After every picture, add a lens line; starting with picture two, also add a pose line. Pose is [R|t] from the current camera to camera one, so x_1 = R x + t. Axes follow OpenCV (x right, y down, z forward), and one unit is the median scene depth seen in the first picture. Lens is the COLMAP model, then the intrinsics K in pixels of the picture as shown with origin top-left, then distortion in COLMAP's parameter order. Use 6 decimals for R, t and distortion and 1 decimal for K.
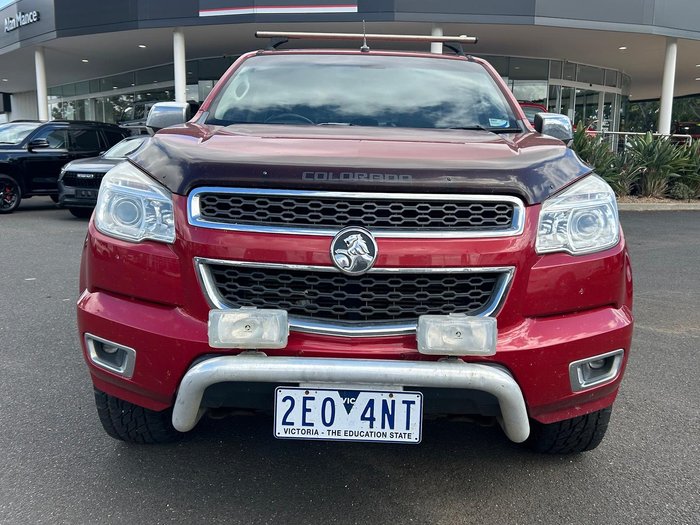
lens RADIAL K [[687.5, 0, 350.0], [0, 687.5, 262.5], [0, 0, 1]] dist [-0.000870, 0.011012]
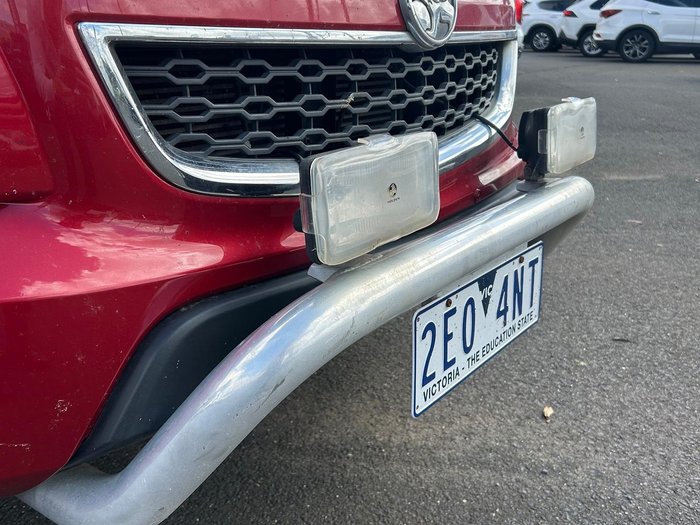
lens RADIAL K [[687.5, 0, 350.0], [0, 687.5, 262.5], [0, 0, 1]] dist [-0.000870, 0.011012]
pose [[0.615252, -0.281736, 0.736267, -0.444131], [0.108084, 0.955285, 0.275225, 0.024070], [-0.780886, -0.089754, 0.618192, 0.758709]]
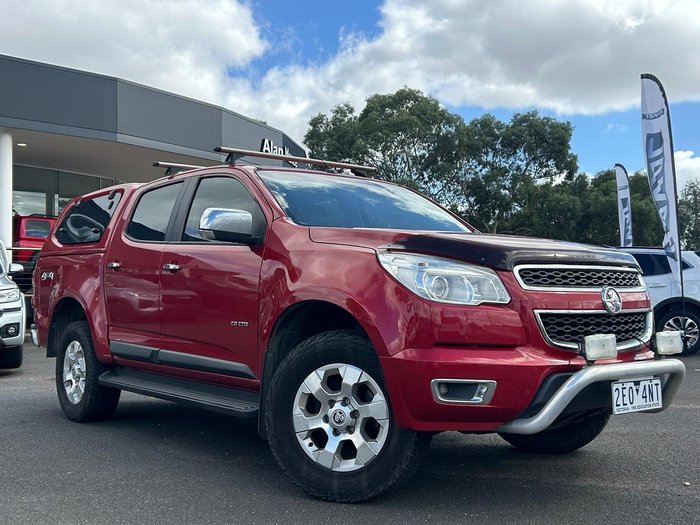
lens RADIAL K [[687.5, 0, 350.0], [0, 687.5, 262.5], [0, 0, 1]] dist [-0.000870, 0.011012]
pose [[0.813538, -0.007145, 0.581468, -1.545928], [0.100442, 0.986622, -0.128405, 0.045651], [-0.572772, 0.162866, 0.803373, 0.002028]]
